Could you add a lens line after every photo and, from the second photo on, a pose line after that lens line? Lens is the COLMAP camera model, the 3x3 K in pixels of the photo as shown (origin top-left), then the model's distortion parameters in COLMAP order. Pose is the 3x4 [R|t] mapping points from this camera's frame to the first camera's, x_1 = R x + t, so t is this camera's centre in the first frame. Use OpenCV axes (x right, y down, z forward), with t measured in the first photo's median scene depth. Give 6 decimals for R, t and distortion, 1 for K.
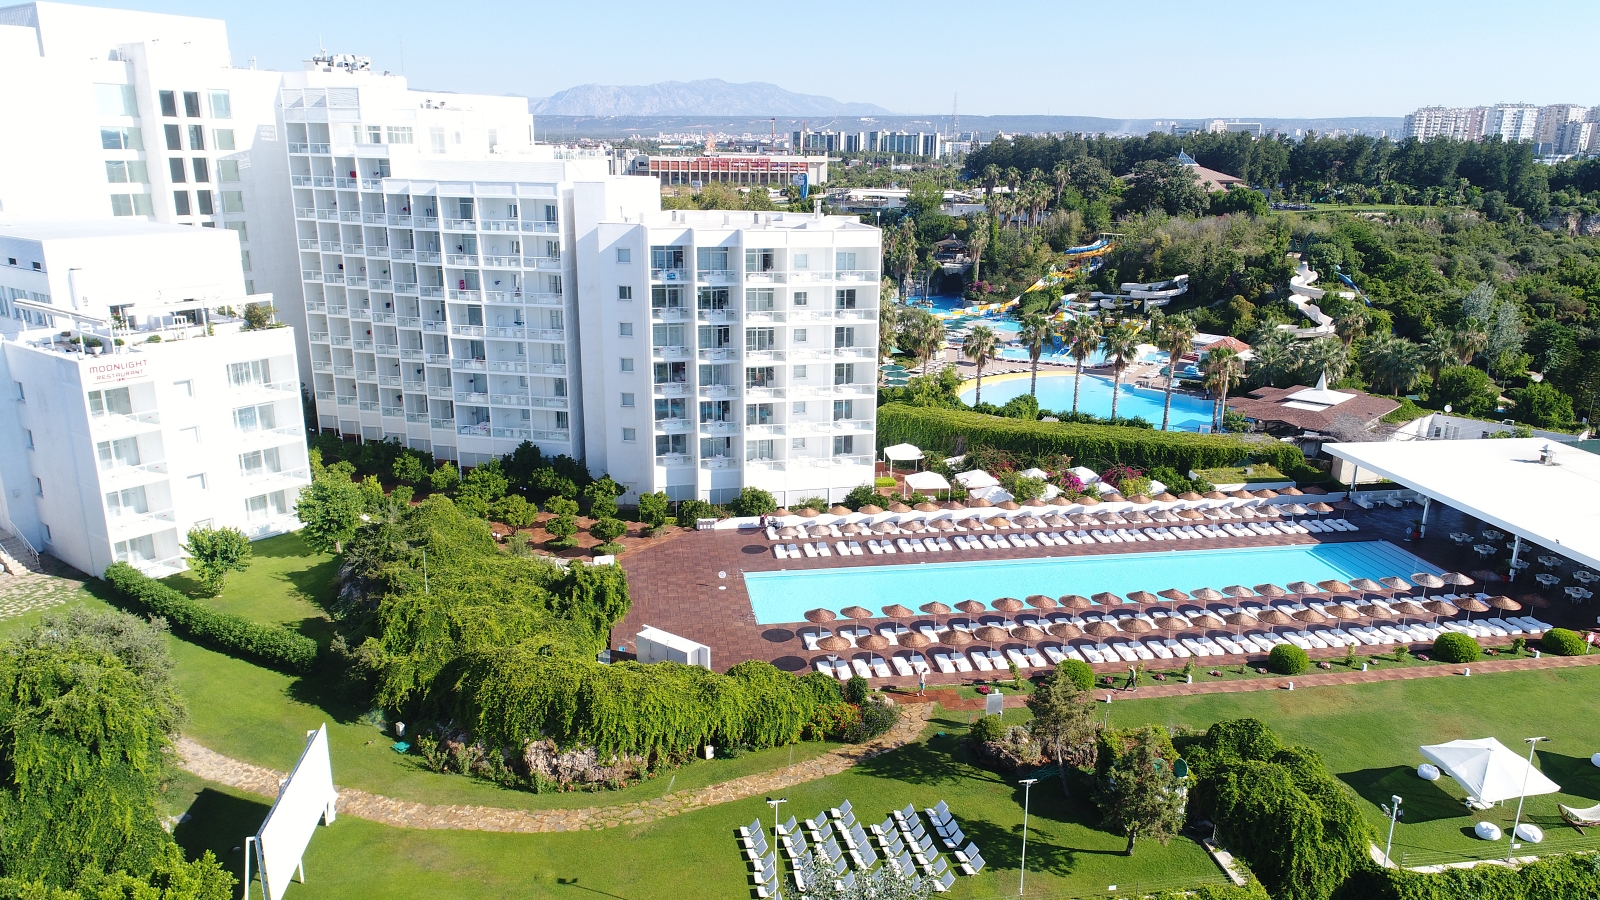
lens RADIAL K [[1071.2, 0, 800.0], [0, 1071.2, 450.0], [0, 0, 1]] dist [0.004346, 0.002950]
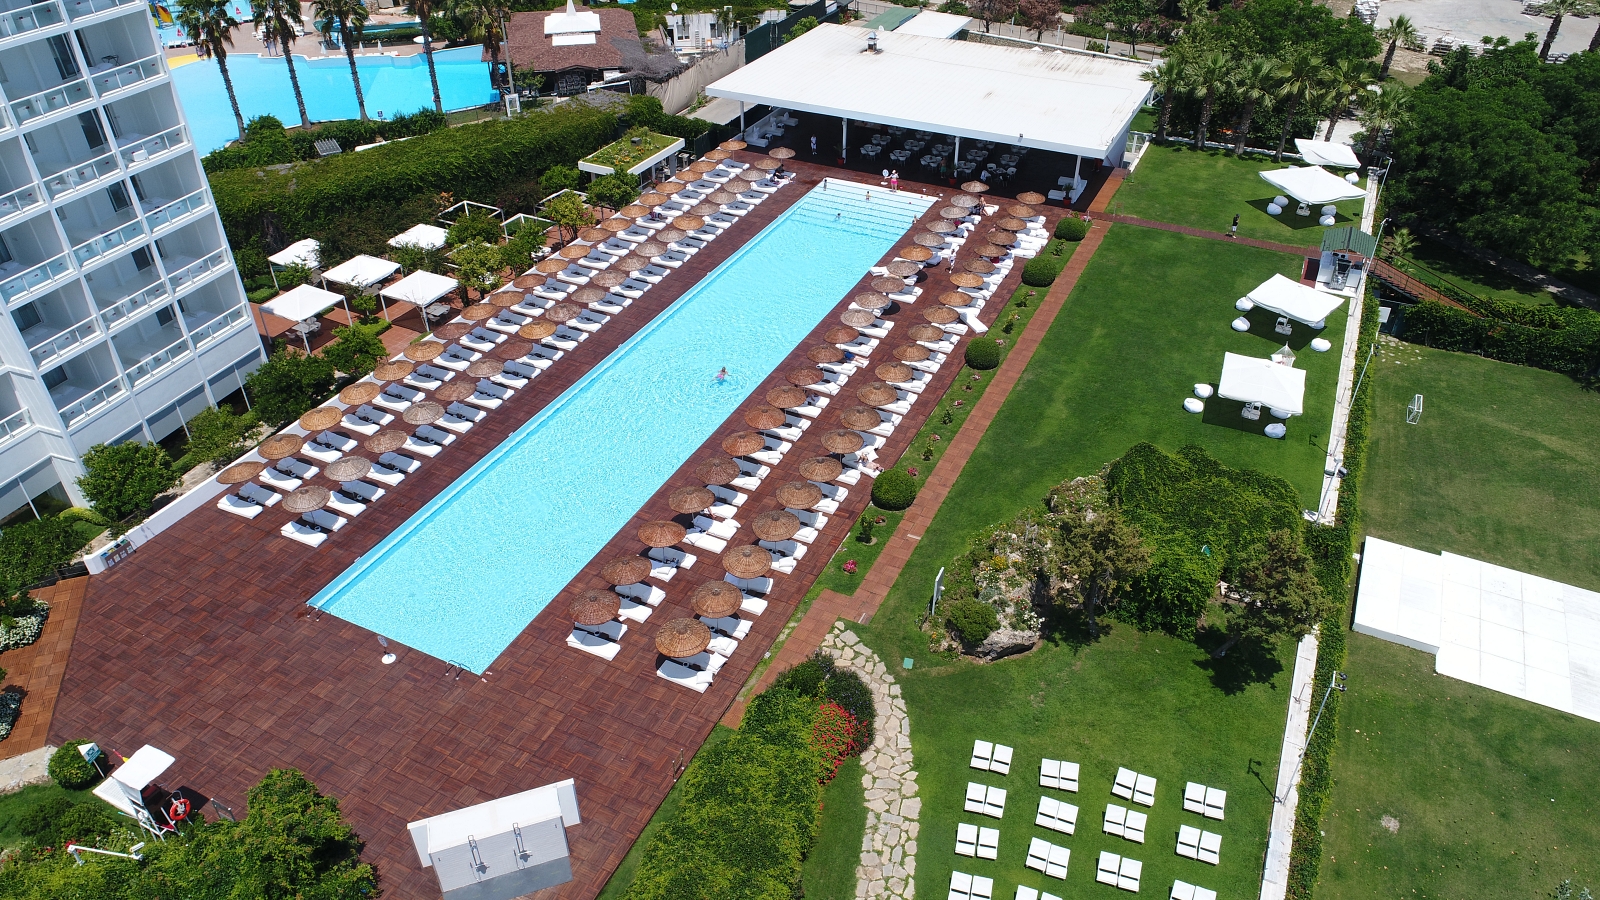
lens RADIAL K [[1074.1, 0, 800.0], [0, 1074.1, 450.0], [0, 0, 1]] dist [0.004231, -0.003600]
pose [[0.564172, -0.484977, 0.668212, -0.099134], [0.224859, 0.868967, 0.440834, -0.058524], [-0.794449, -0.098453, 0.599298, 0.195024]]
